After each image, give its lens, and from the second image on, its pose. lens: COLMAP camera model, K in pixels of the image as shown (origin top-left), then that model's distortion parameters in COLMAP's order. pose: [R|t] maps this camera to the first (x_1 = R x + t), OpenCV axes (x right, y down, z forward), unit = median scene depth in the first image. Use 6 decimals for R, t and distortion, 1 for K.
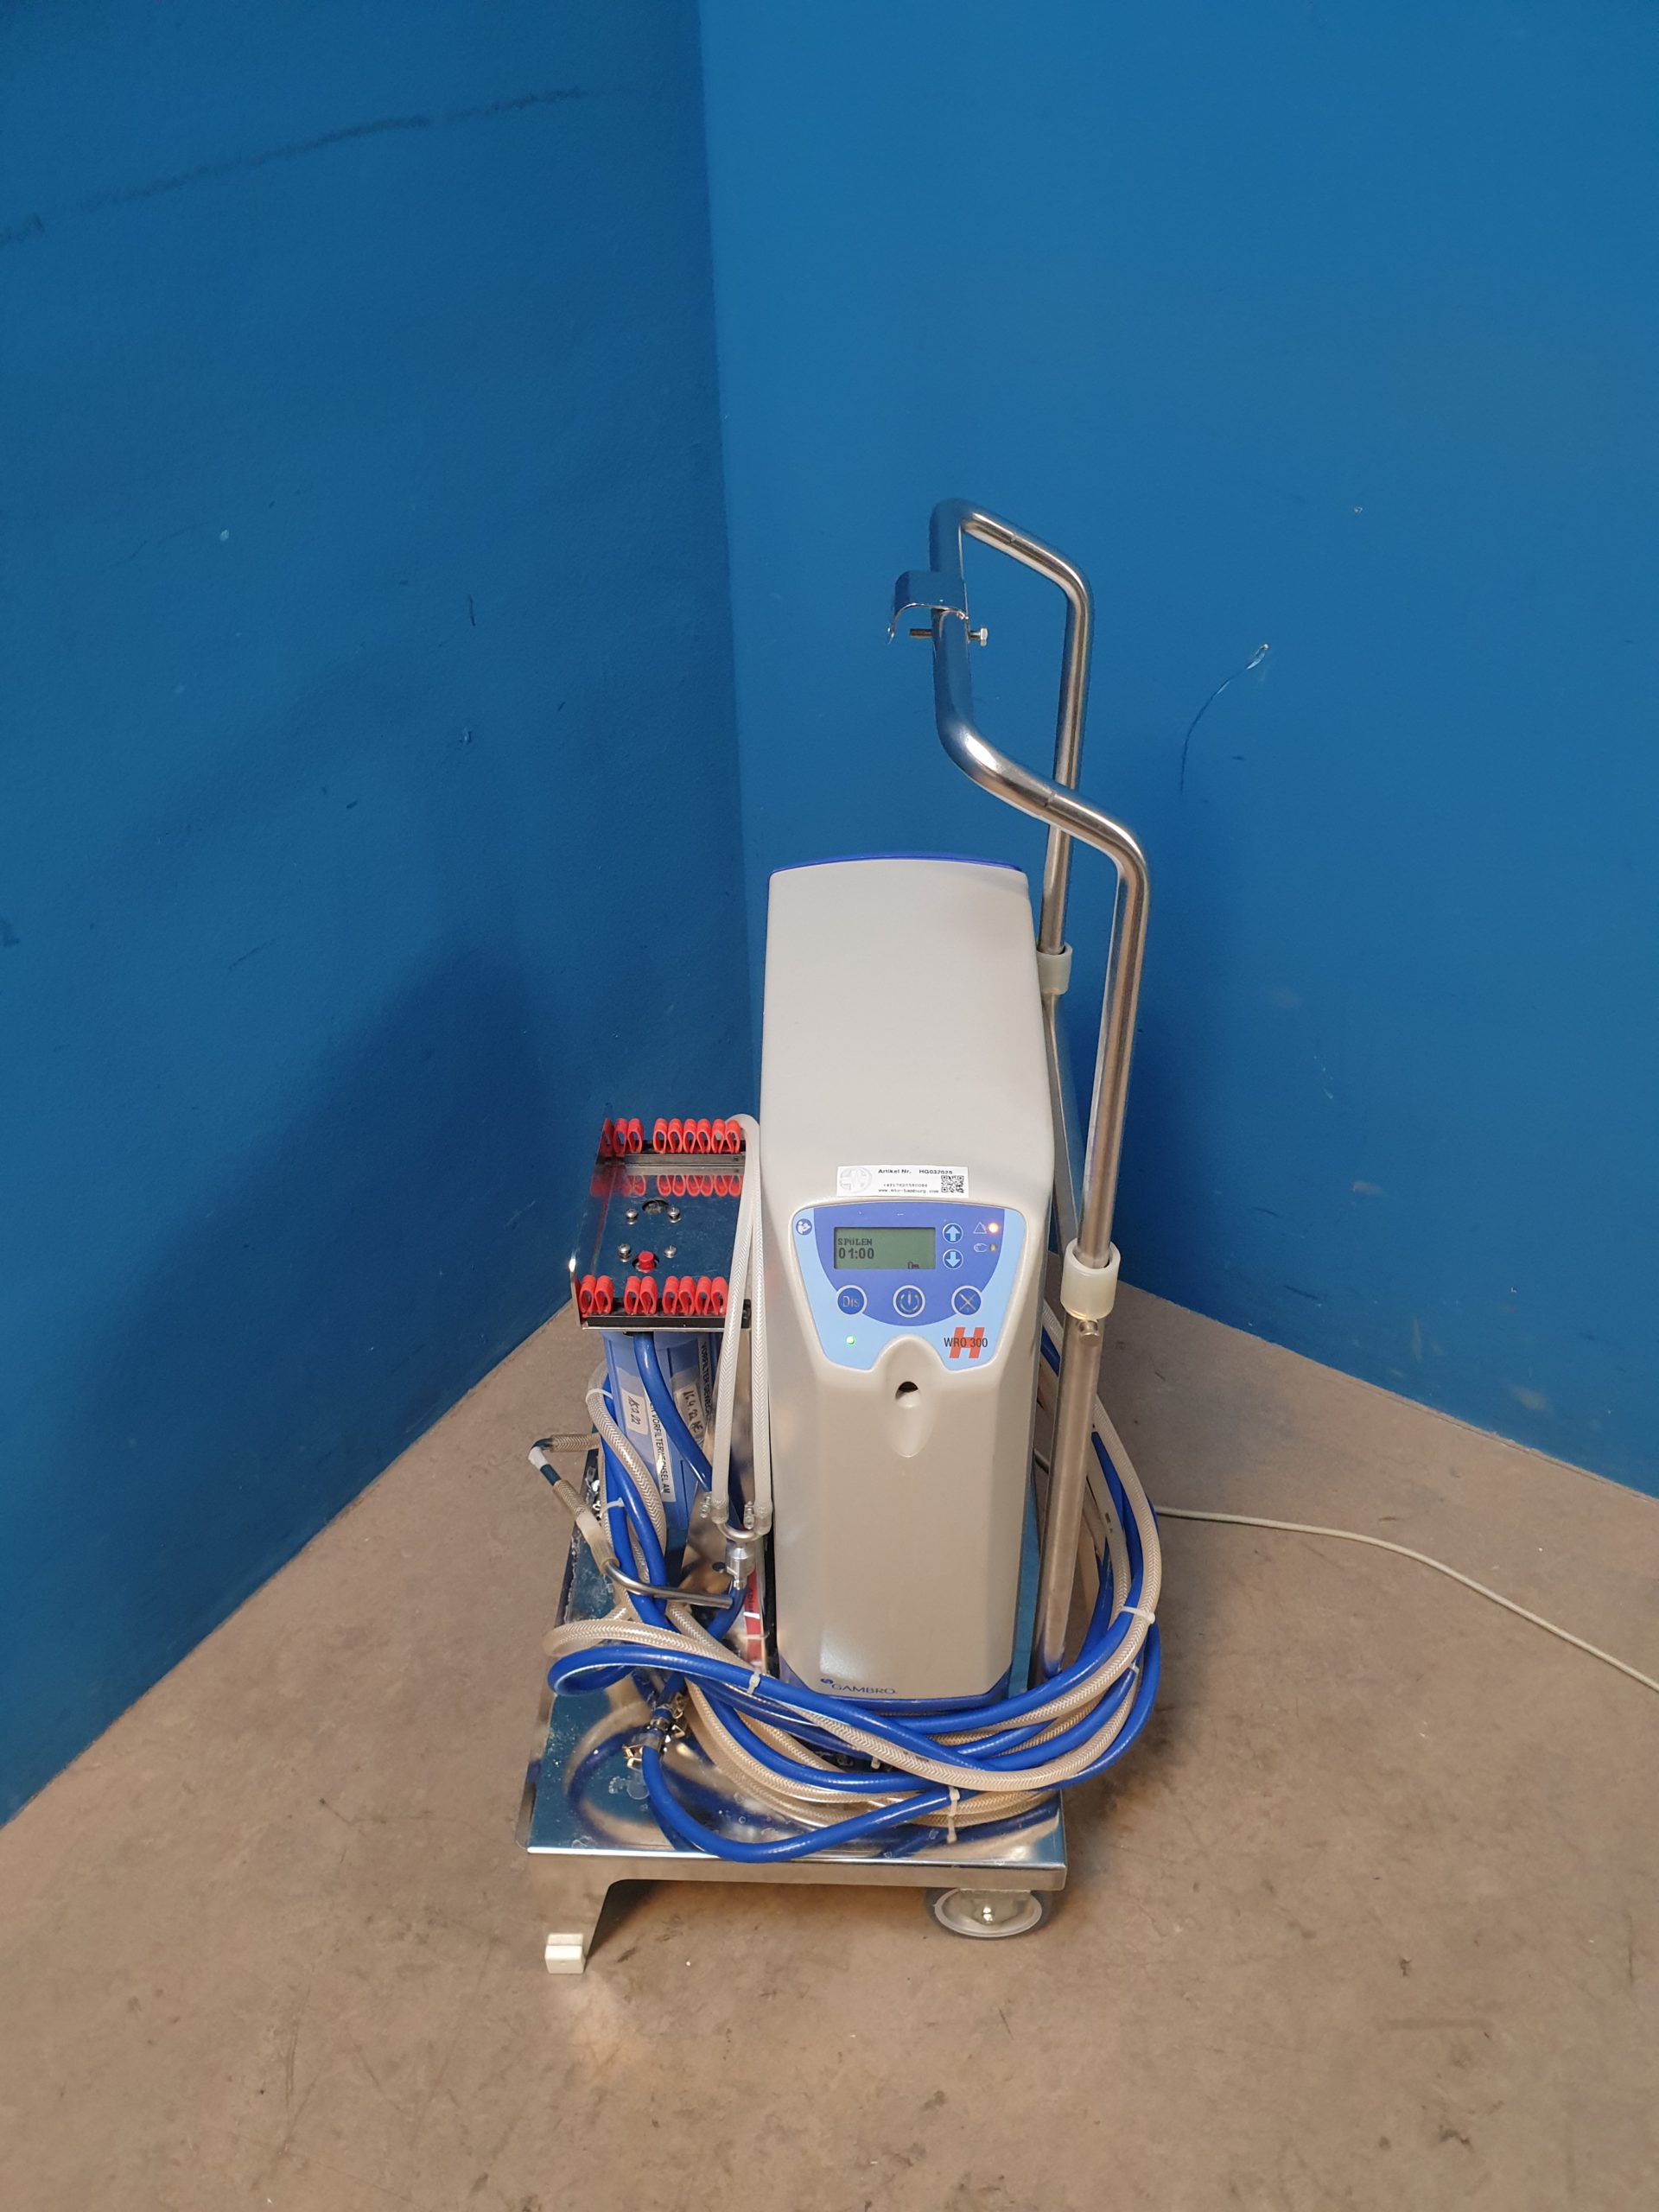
lens RADIAL K [[1759.6, 0, 838.2], [0, 1759.6, 1125.8], [0, 0, 1]] dist [-0.009922, 0.042388]
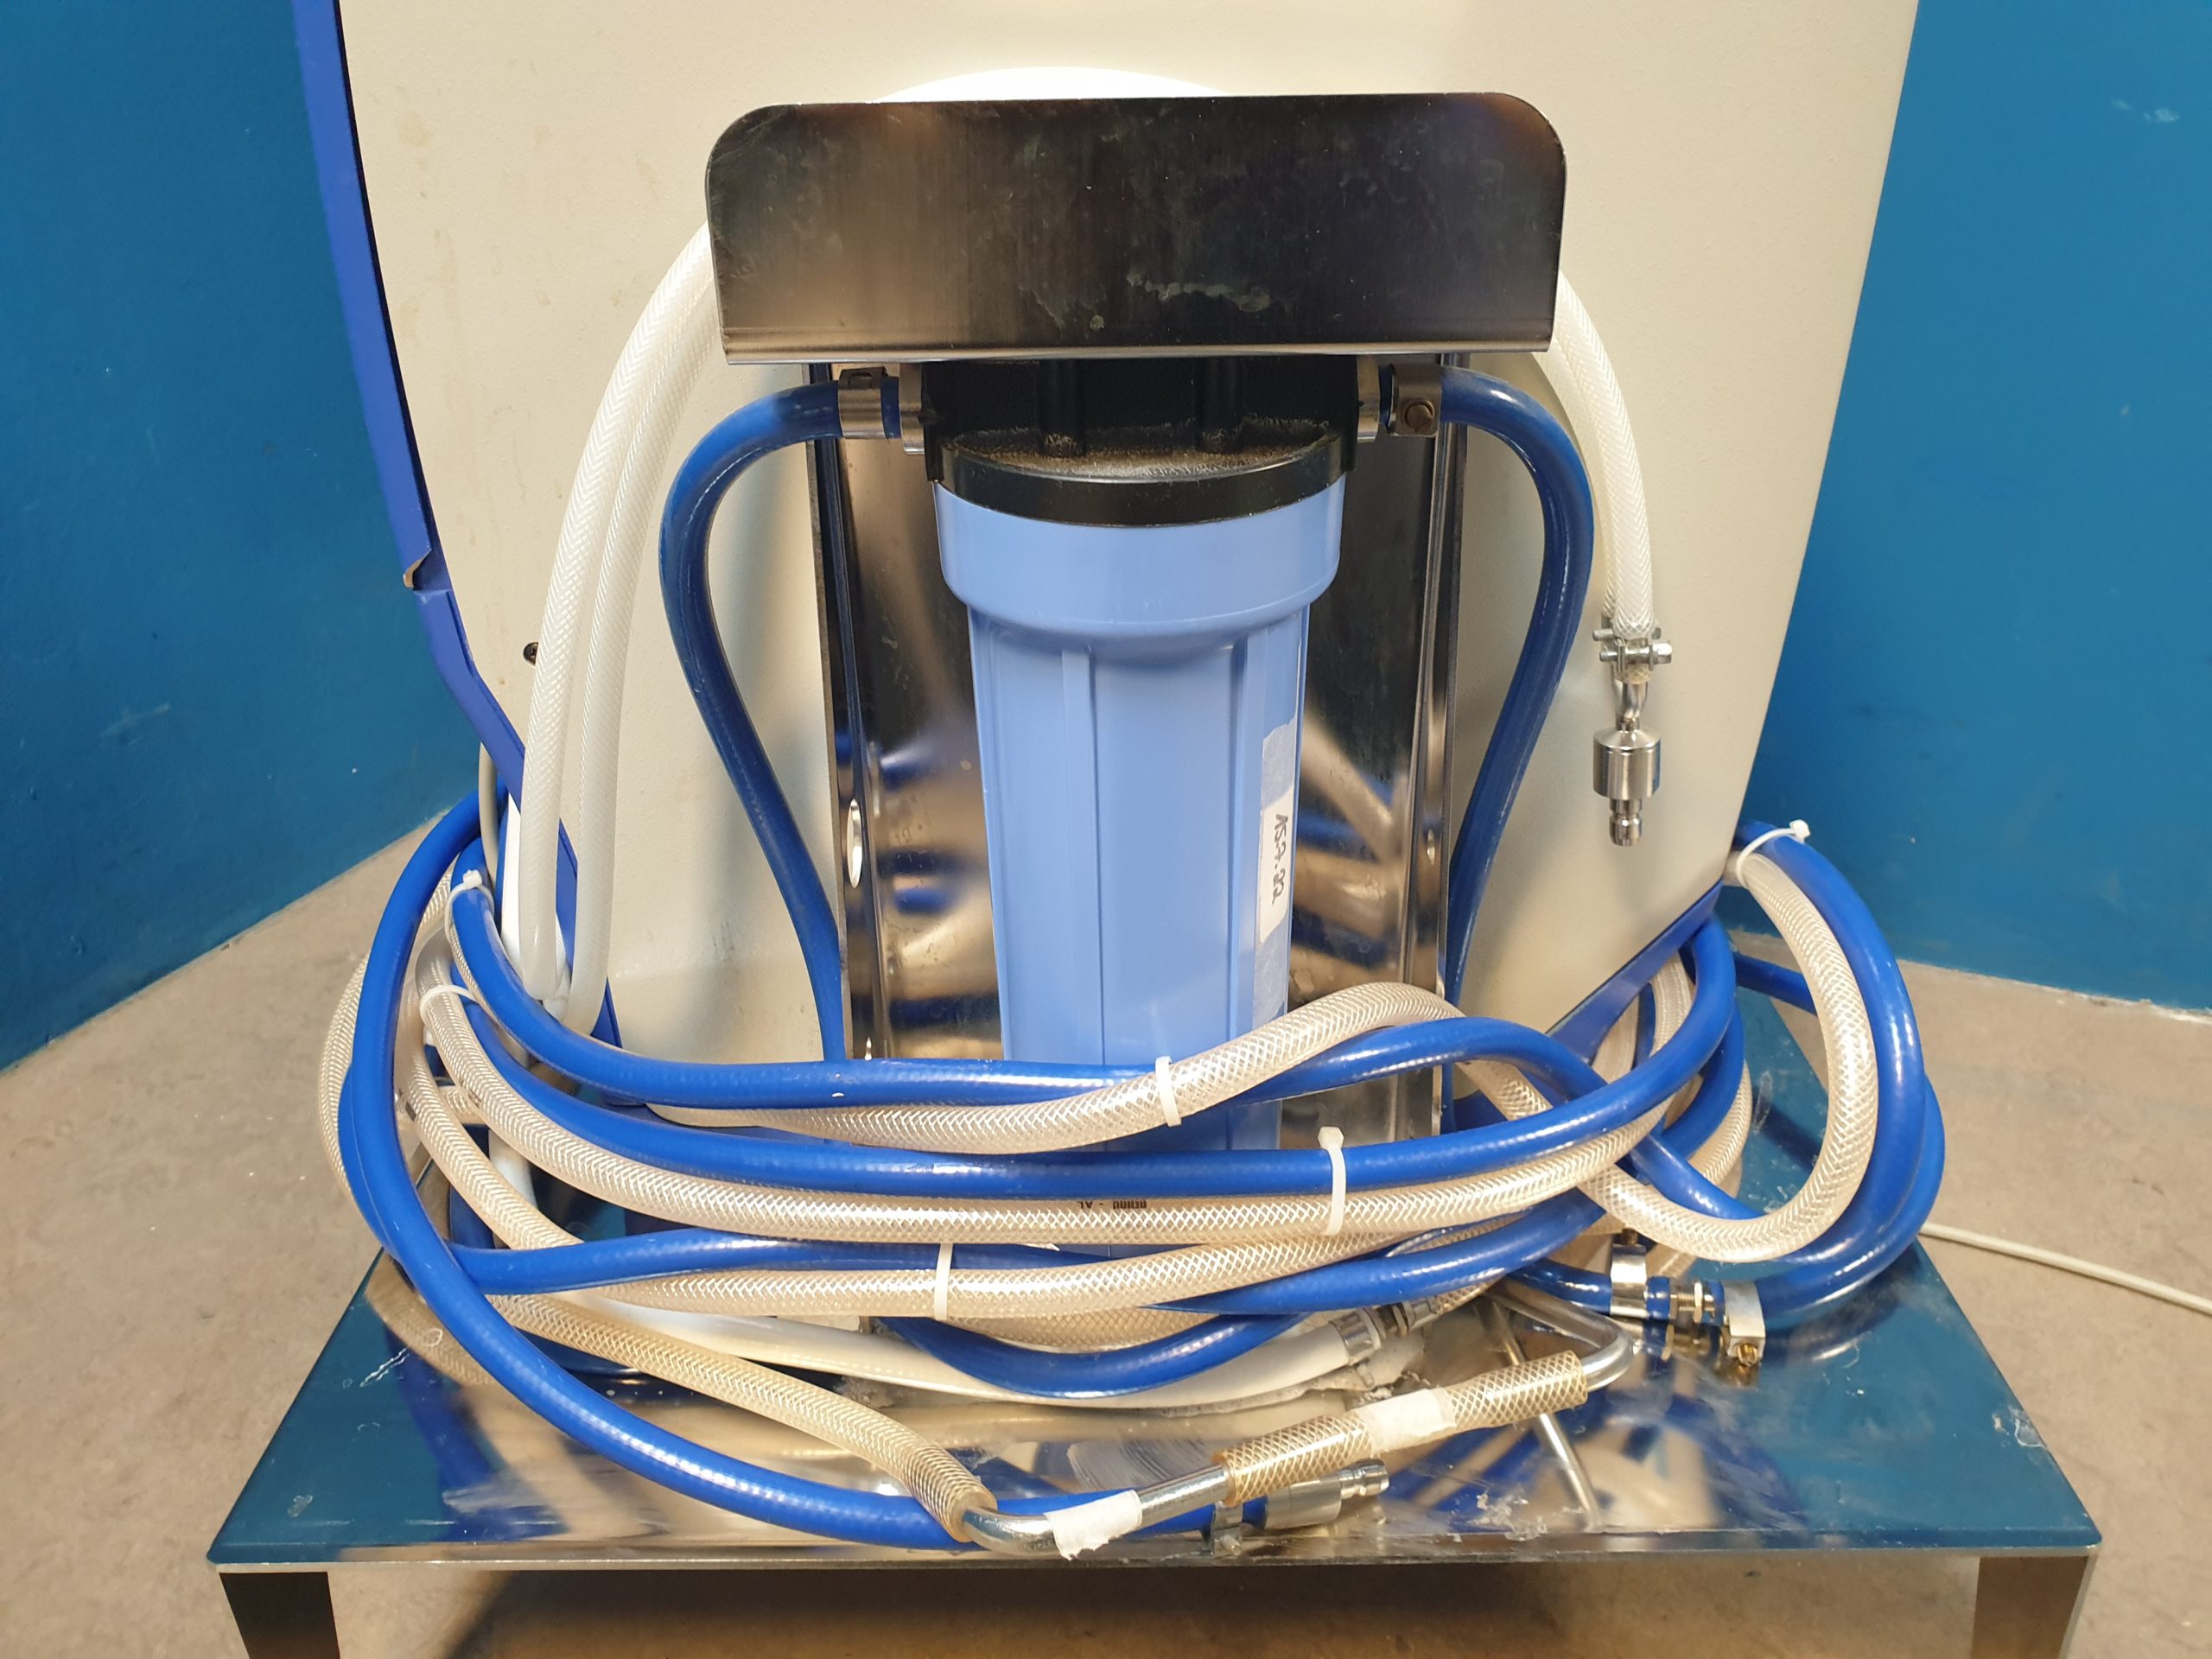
lens RADIAL K [[1759.6, 0, 1113.8], [0, 1759.6, 795.8], [0, 0, 1]] dist [-0.009922, 0.042388]
pose [[0.987350, -0.075523, 0.139414, 0.080148], [0.104230, 0.971747, -0.211762, 0.314460], [-0.119482, 0.223615, 0.967326, 0.515185]]
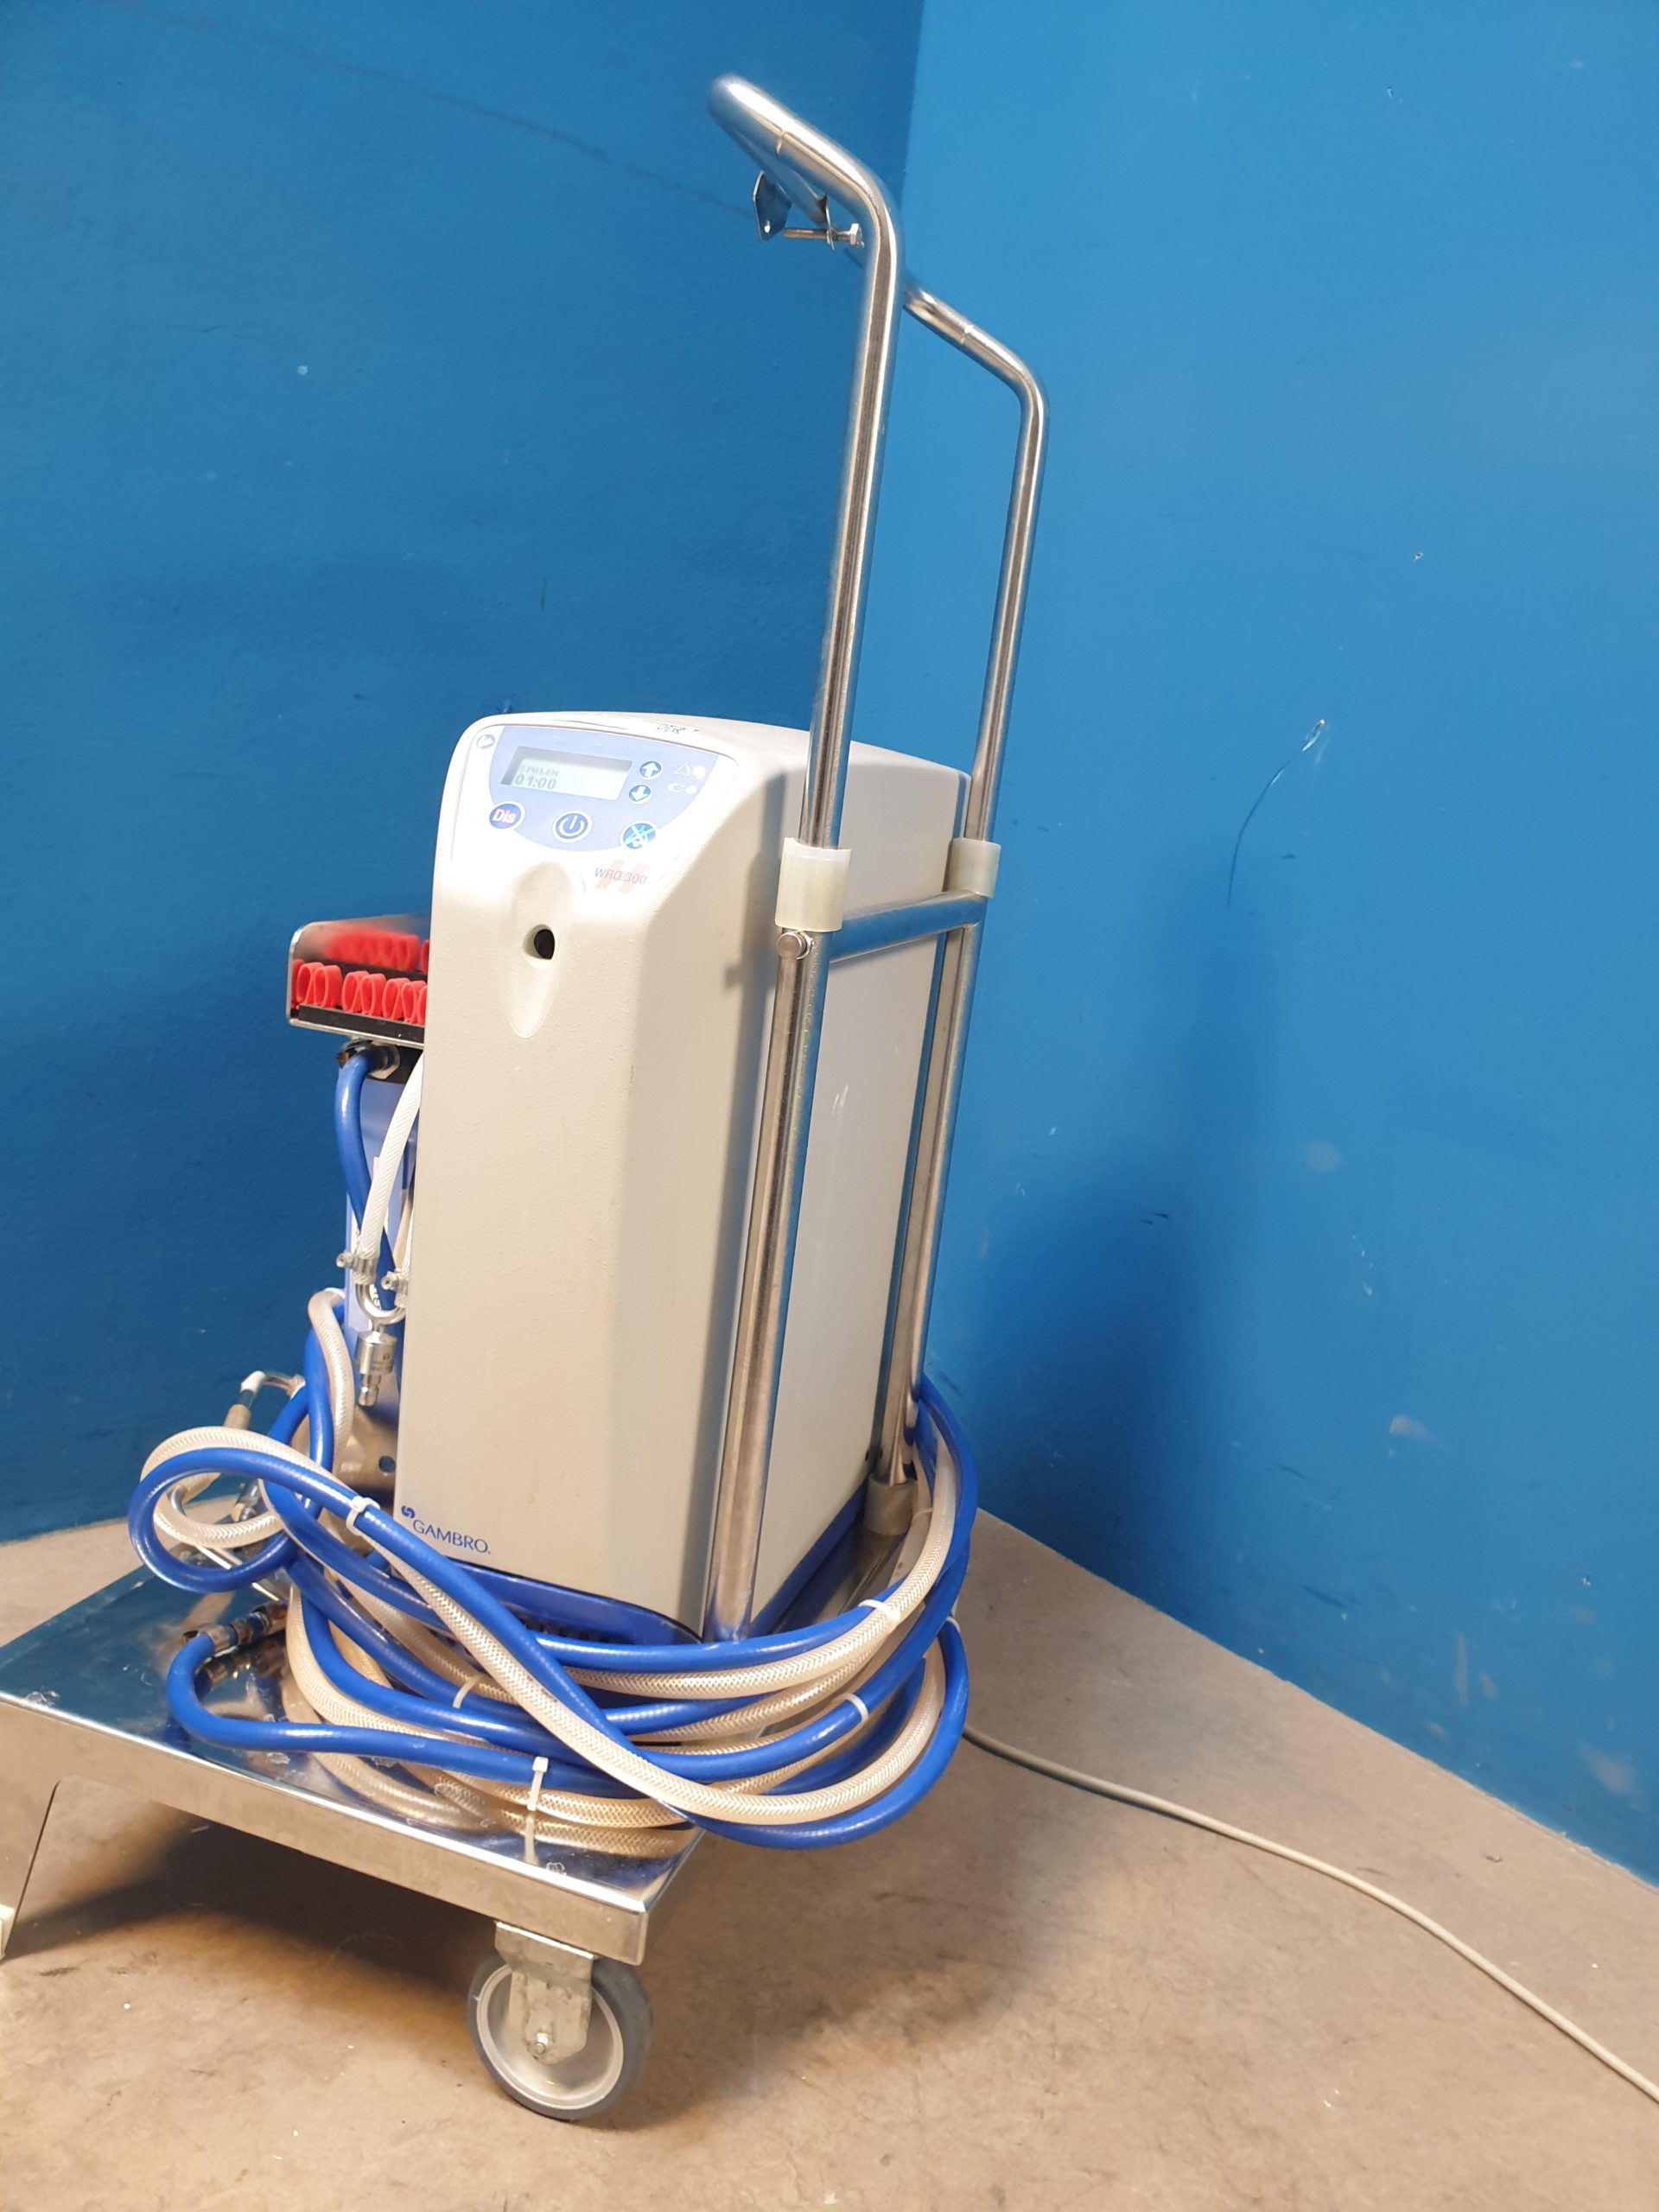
lens RADIAL K [[1759.6, 0, 839.2], [0, 1759.6, 1129.8], [0, 0, 1]] dist [-0.009922, 0.042388]
pose [[0.953527, 0.178815, -0.242513, 0.285951], [-0.269288, 0.866814, -0.419665, 0.398072], [0.135171, 0.465467, 0.874682, 0.282955]]
